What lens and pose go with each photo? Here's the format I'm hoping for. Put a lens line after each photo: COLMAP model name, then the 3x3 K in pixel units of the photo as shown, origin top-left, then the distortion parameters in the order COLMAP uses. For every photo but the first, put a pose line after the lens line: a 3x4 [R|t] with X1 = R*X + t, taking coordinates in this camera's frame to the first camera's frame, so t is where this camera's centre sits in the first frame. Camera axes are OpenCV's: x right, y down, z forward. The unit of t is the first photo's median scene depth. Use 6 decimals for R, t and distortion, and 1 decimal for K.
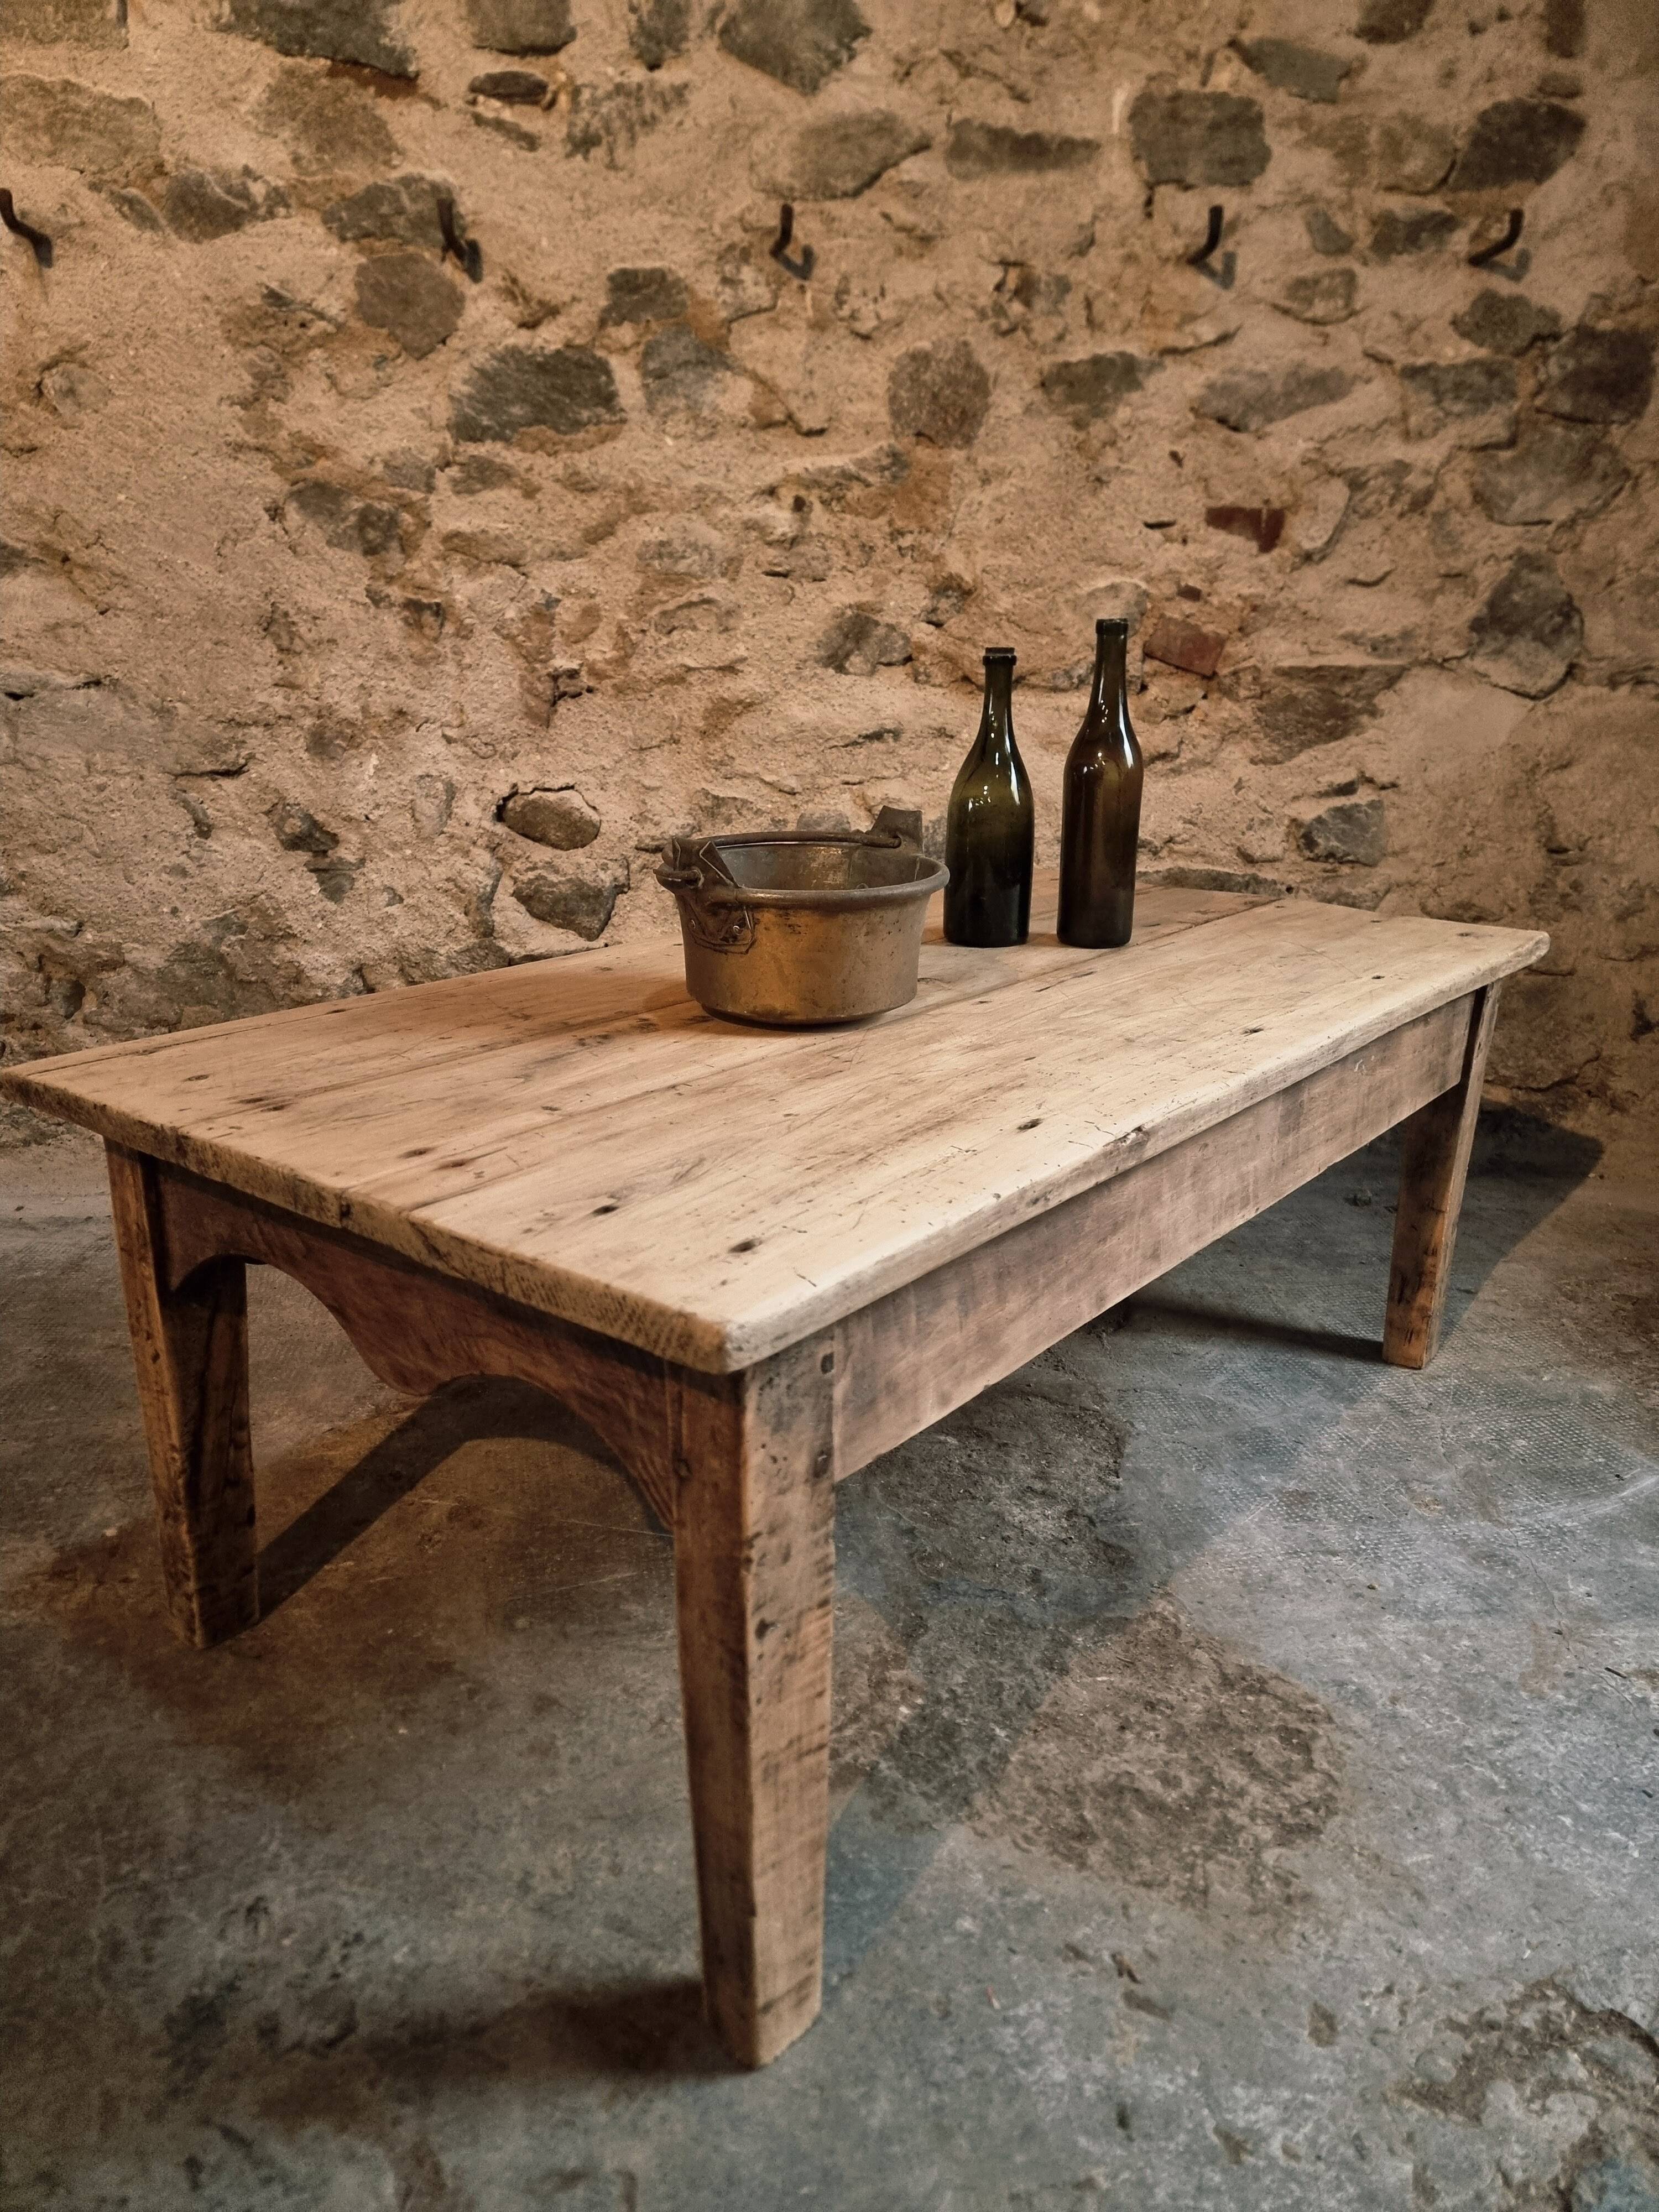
lens RADIAL K [[1541.5, 0, 819.5], [0, 1541.5, 1099.9], [0, 0, 1]] dist [0.074188, -0.069941]
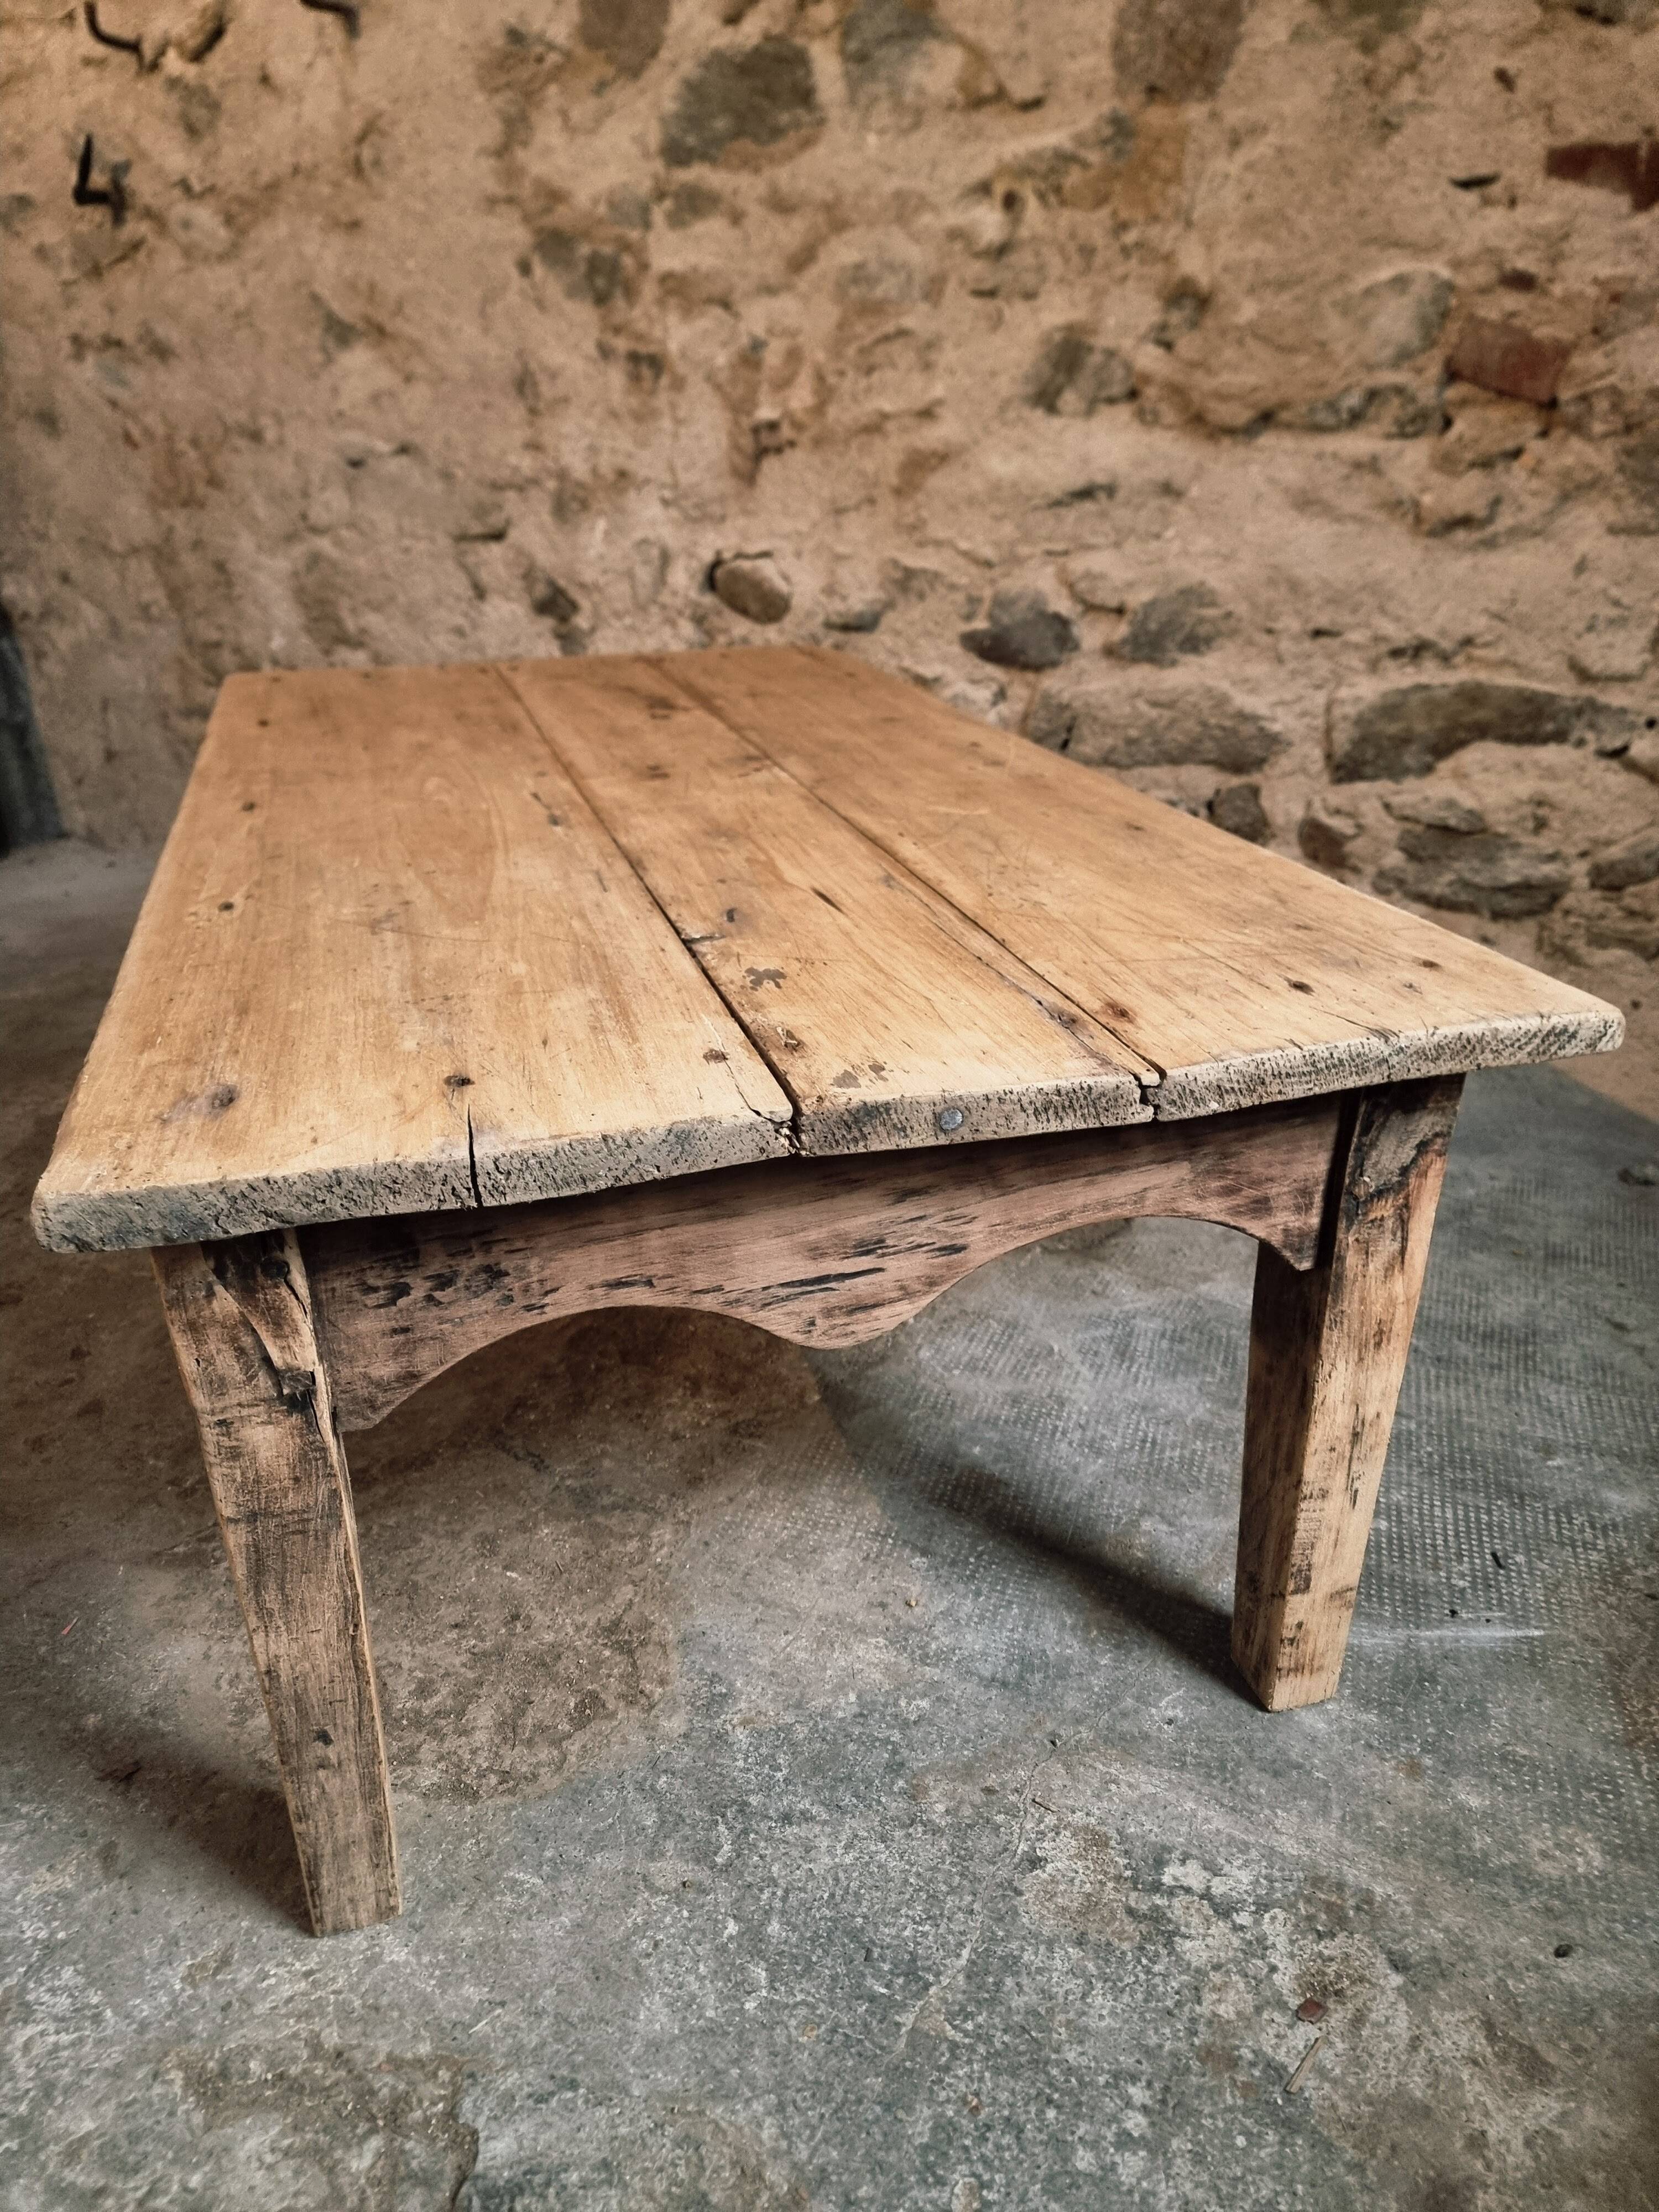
lens RADIAL K [[1563.5, 0, 815.0], [0, 1563.5, 1121.2], [0, 0, 1]] dist [0.034840, -0.029750]
pose [[0.824986, 0.204729, -0.526767, 0.449893], [-0.130913, 0.975955, 0.174279, -0.039682], [0.549781, -0.074817, 0.831951, 0.215673]]
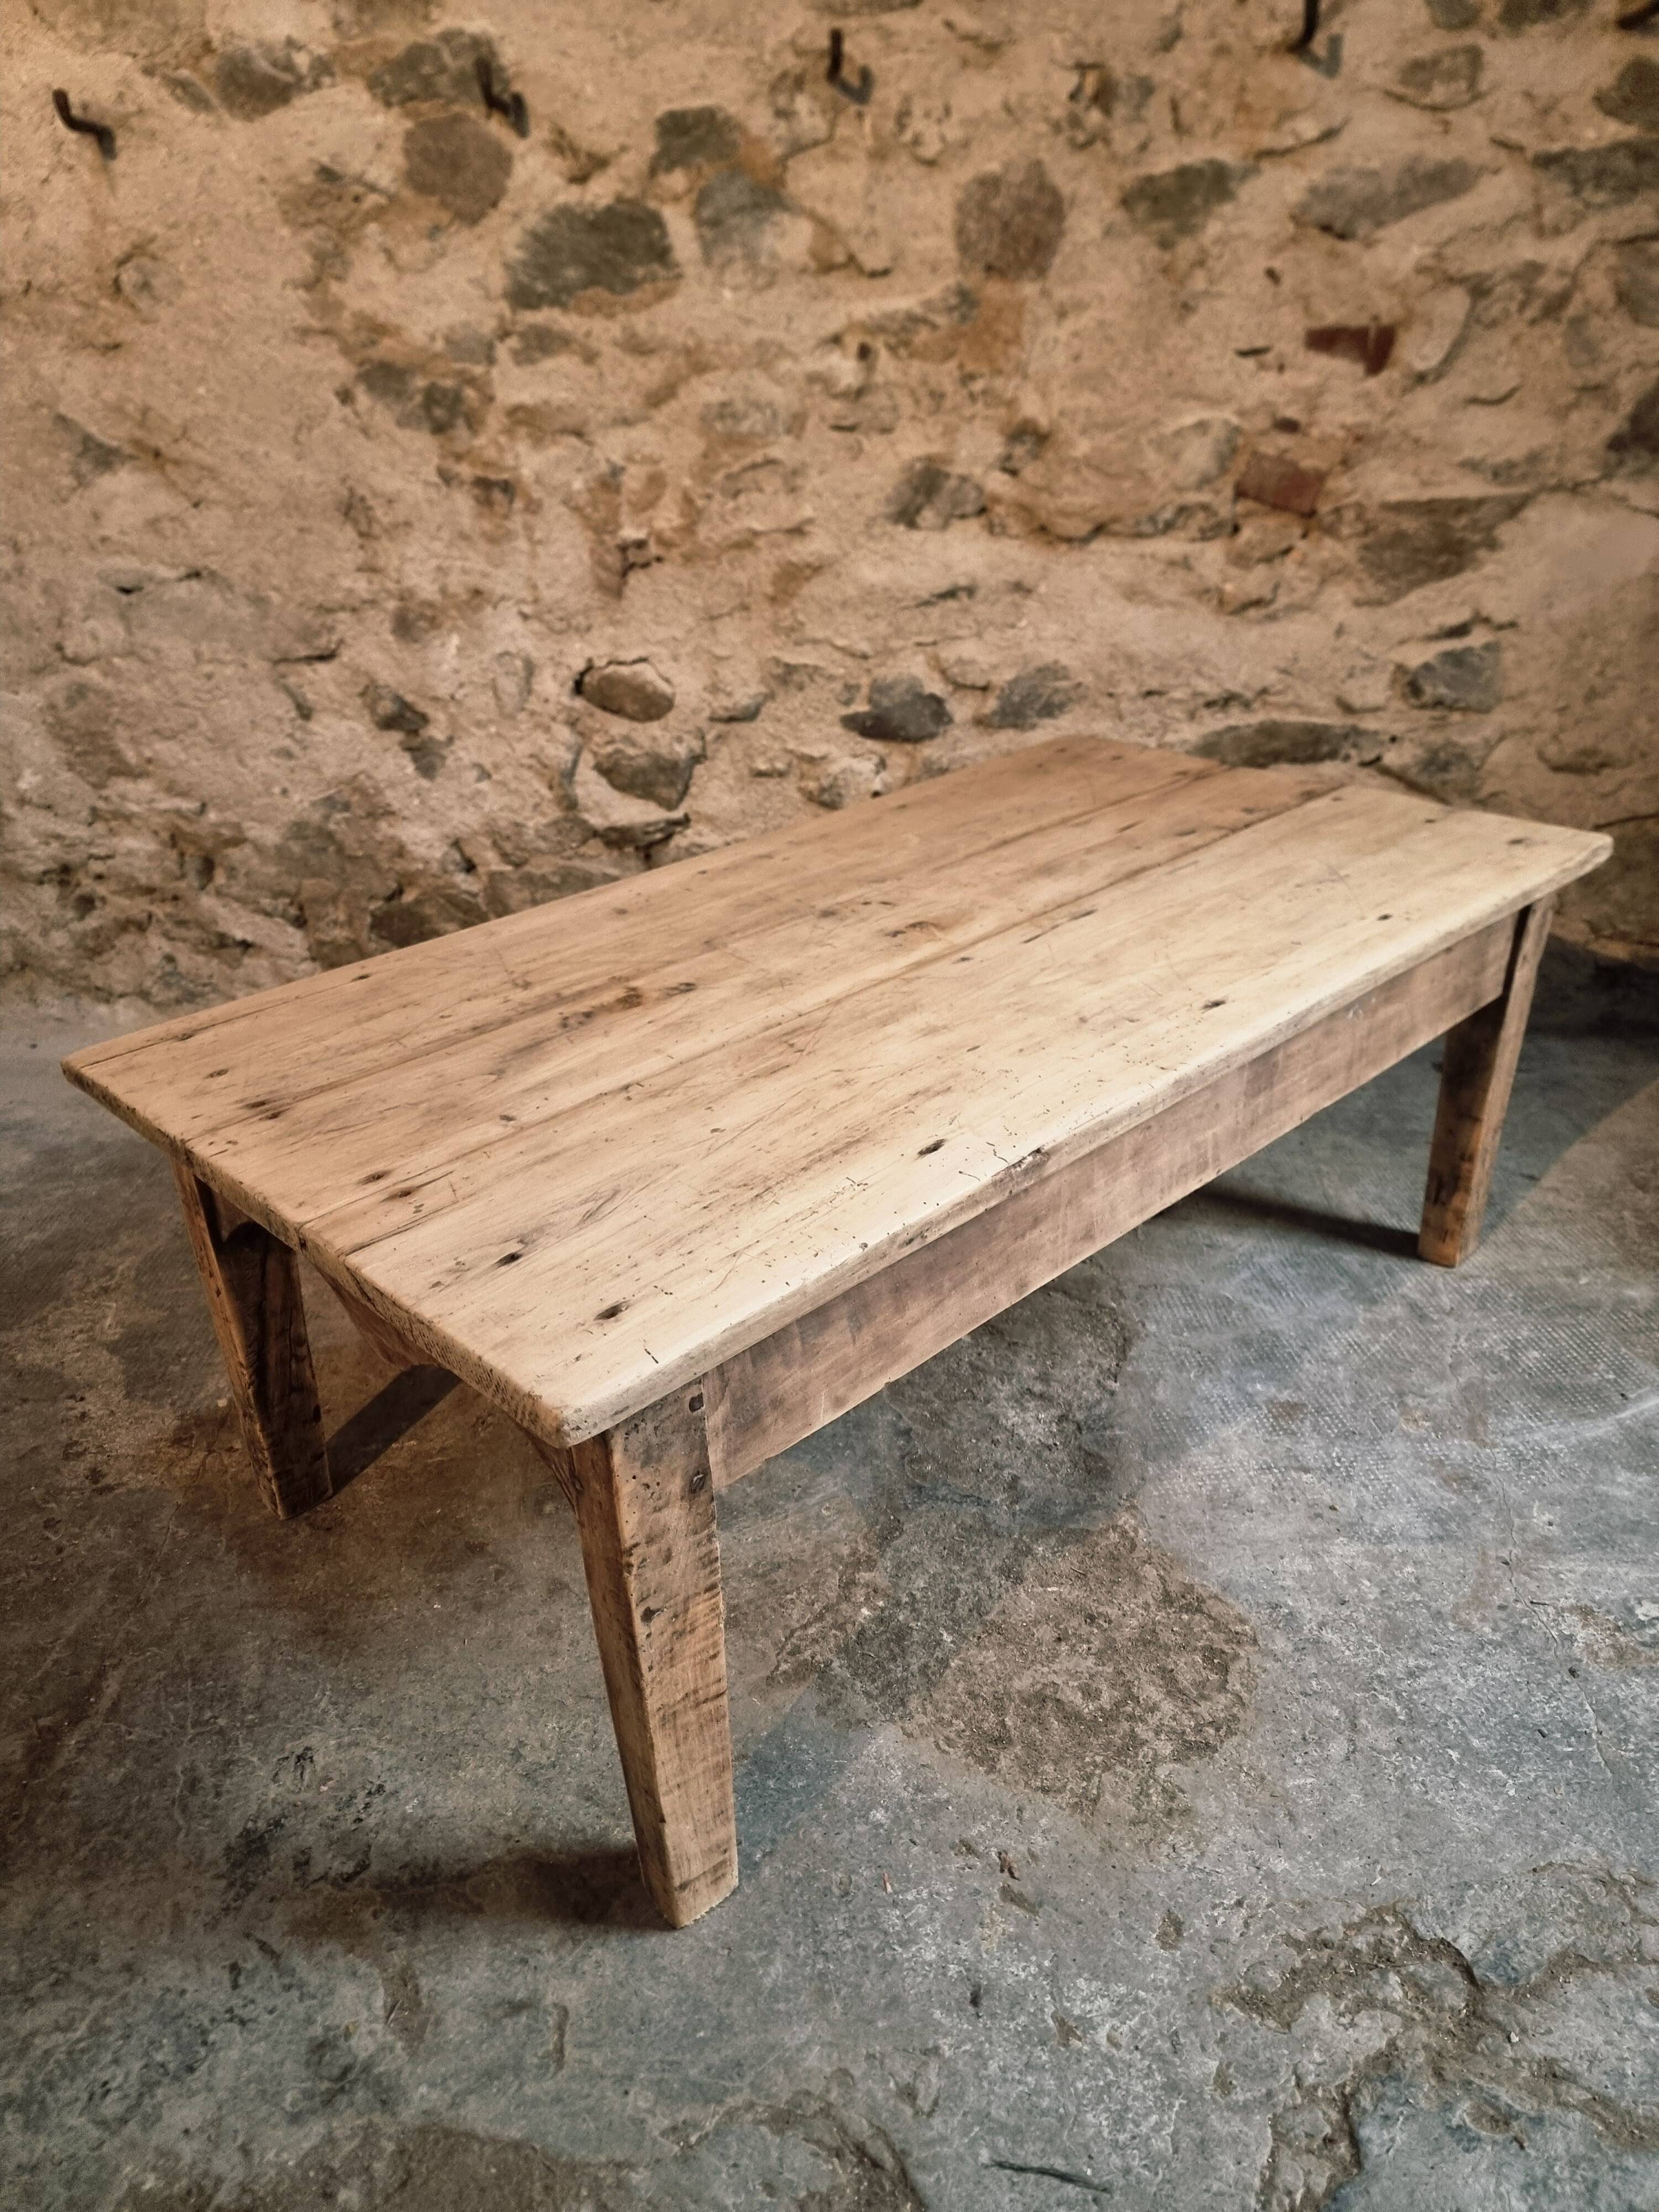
lens RADIAL K [[1553.5, 0, 805.8], [0, 1553.5, 1100.7], [0, 0, 1]] dist [0.059131, -0.057559]
pose [[0.989709, 0.013028, -0.142502, 0.096880], [0.011667, 0.985185, 0.171099, -0.096135], [0.142620, -0.171001, 0.974894, -0.026715]]
